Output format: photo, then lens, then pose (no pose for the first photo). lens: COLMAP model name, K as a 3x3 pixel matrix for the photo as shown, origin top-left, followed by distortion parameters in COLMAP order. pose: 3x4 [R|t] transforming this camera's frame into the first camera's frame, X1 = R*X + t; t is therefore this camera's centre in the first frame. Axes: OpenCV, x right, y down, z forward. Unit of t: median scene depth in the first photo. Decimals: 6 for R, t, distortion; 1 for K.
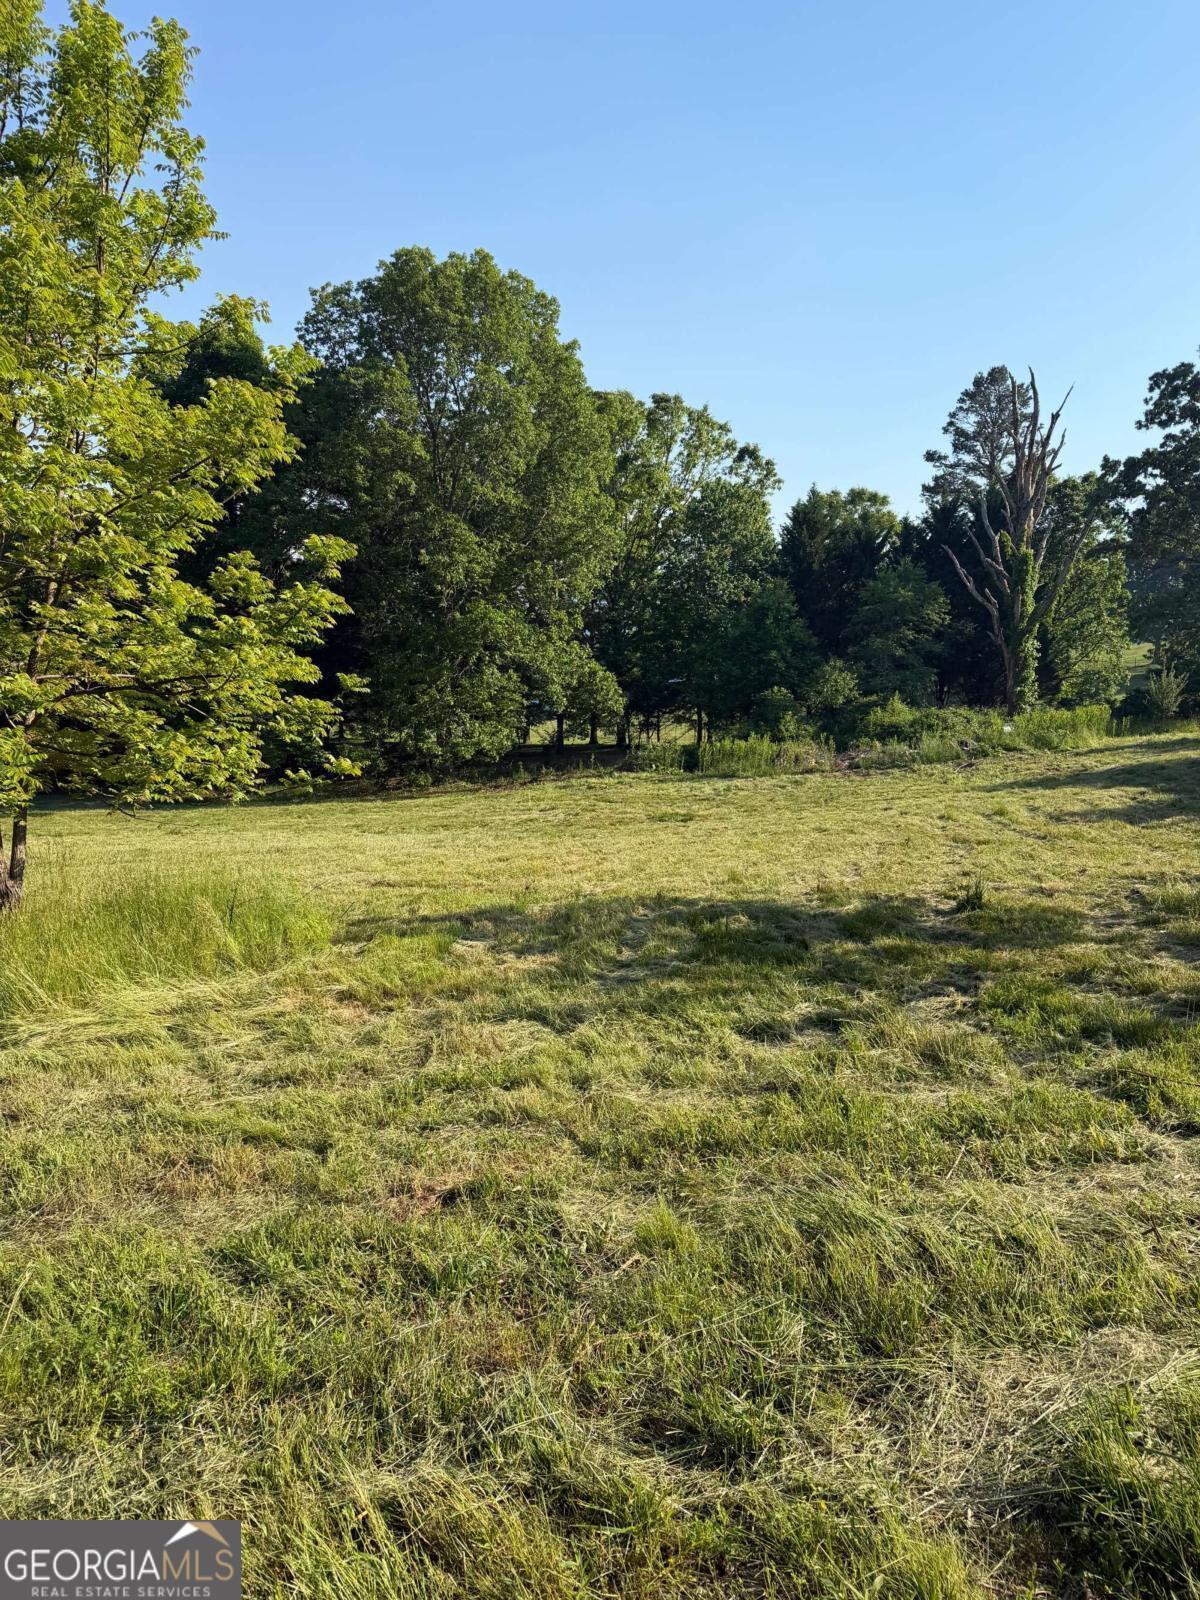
lens RADIAL K [[1119.1, 0, 563.4], [0, 1119.1, 828.6], [0, 0, 1]] dist [0.037032, -0.053716]
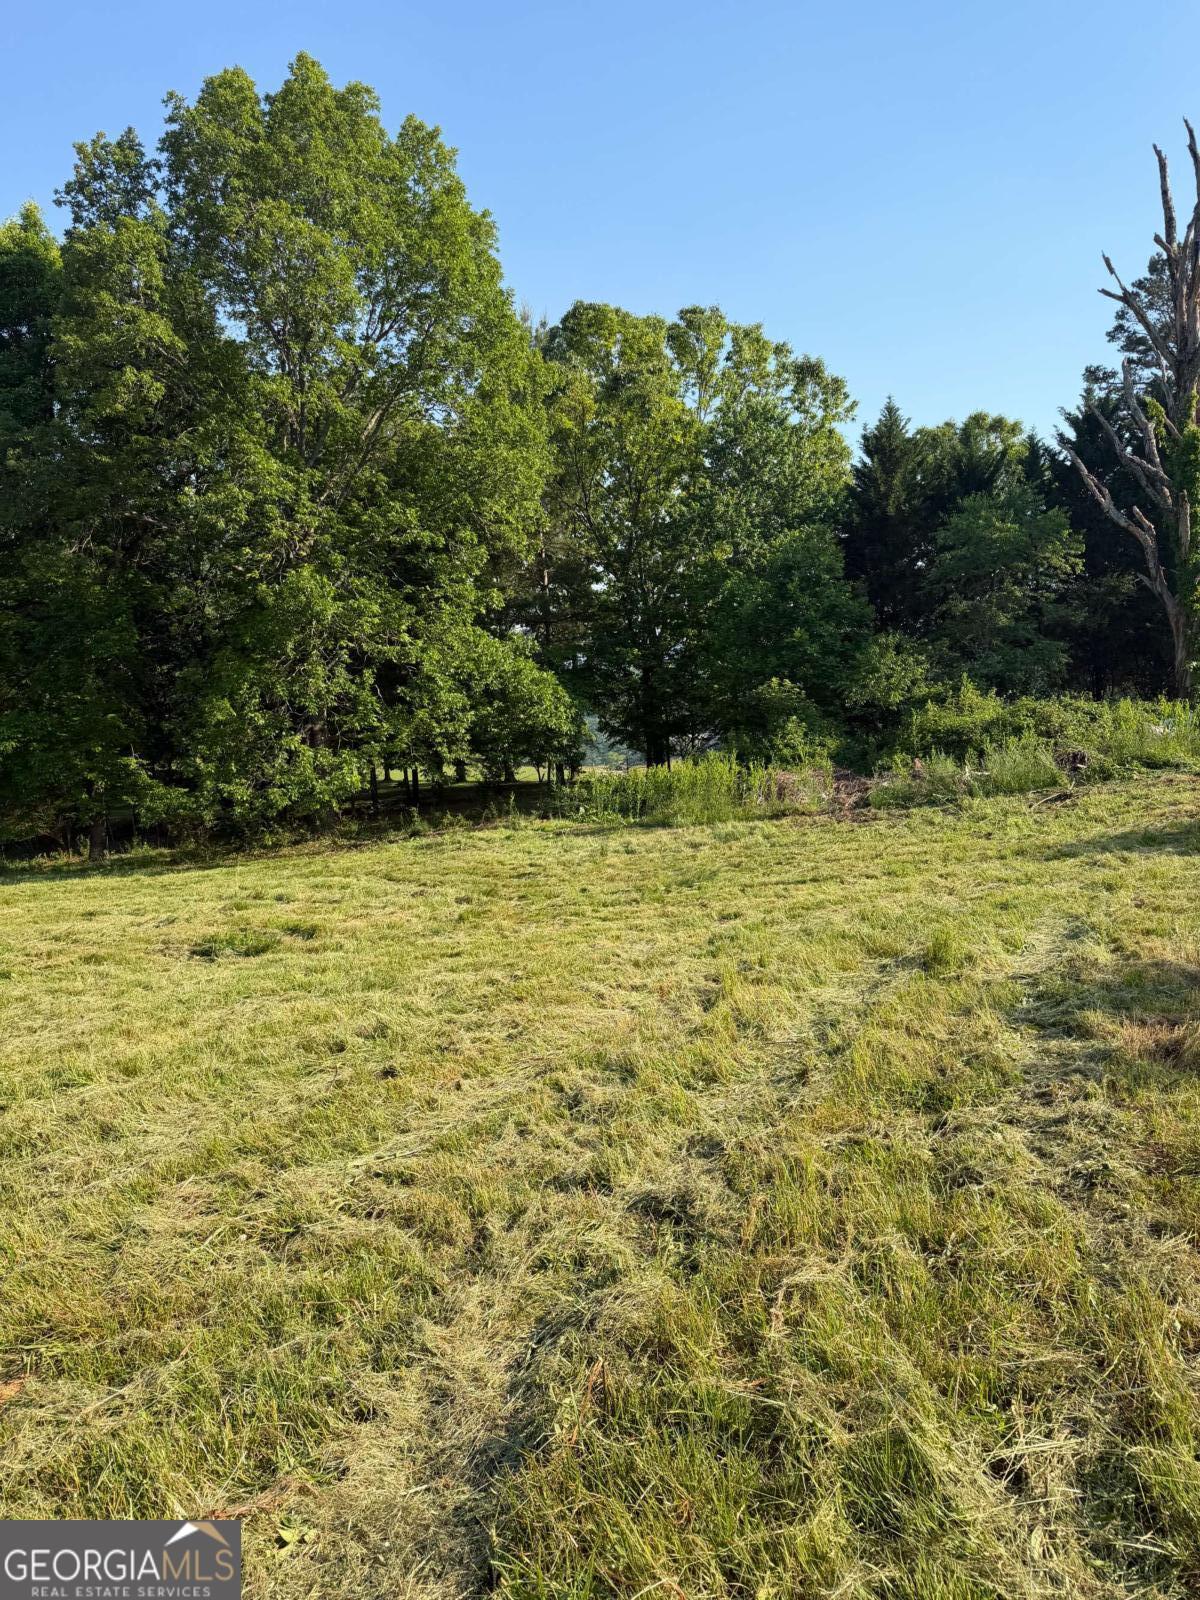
lens RADIAL K [[1119.1, 0, 582.1], [0, 1119.1, 816.8], [0, 0, 1]] dist [0.037032, -0.053716]
pose [[0.984759, -0.024959, -0.172122, 0.180936], [0.017886, 0.998936, -0.042519, -0.022907], [0.173000, 0.038792, 0.984158, 0.349542]]
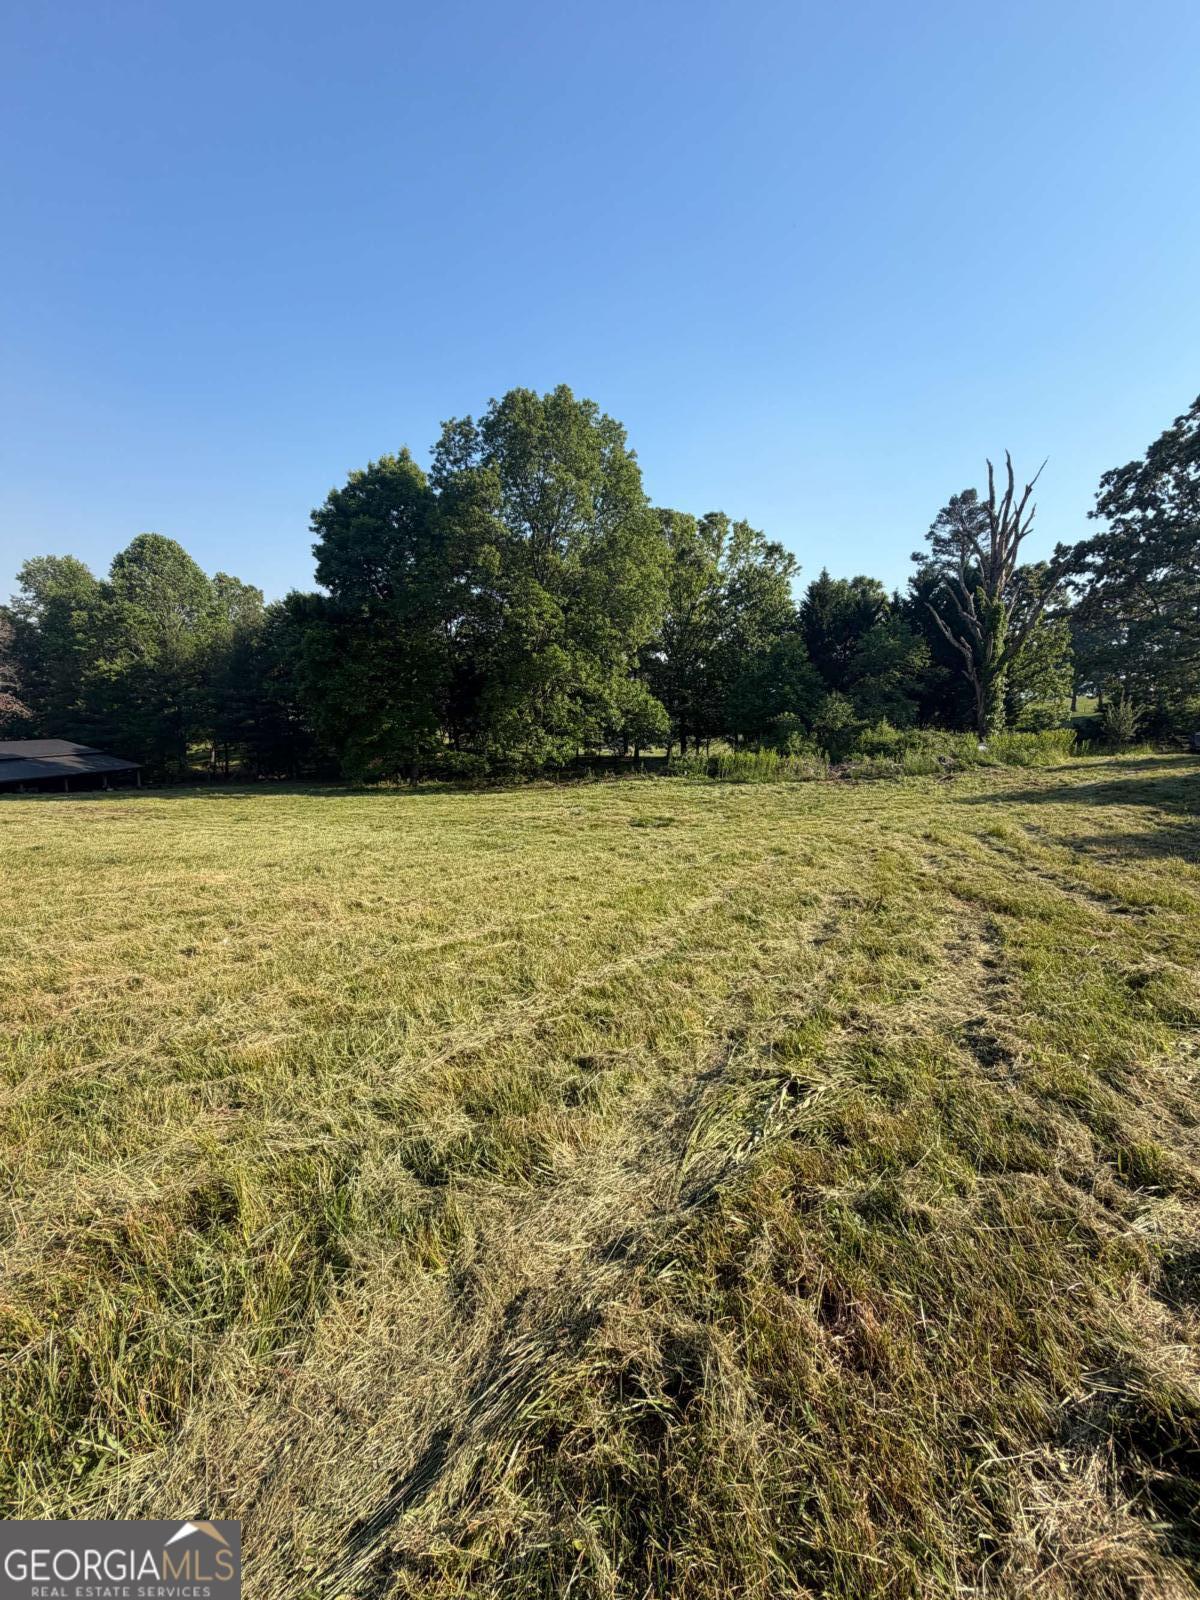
lens RADIAL K [[642.2, 0, 584.1], [0, 642.2, 795.2], [0, 0, 1]] dist [-0.002635, 0.000942]
pose [[0.987902, 0.027623, -0.152600, 0.074790], [-0.030138, 0.999445, -0.014193, -0.014581], [0.152123, 0.018621, 0.988186, 0.235165]]
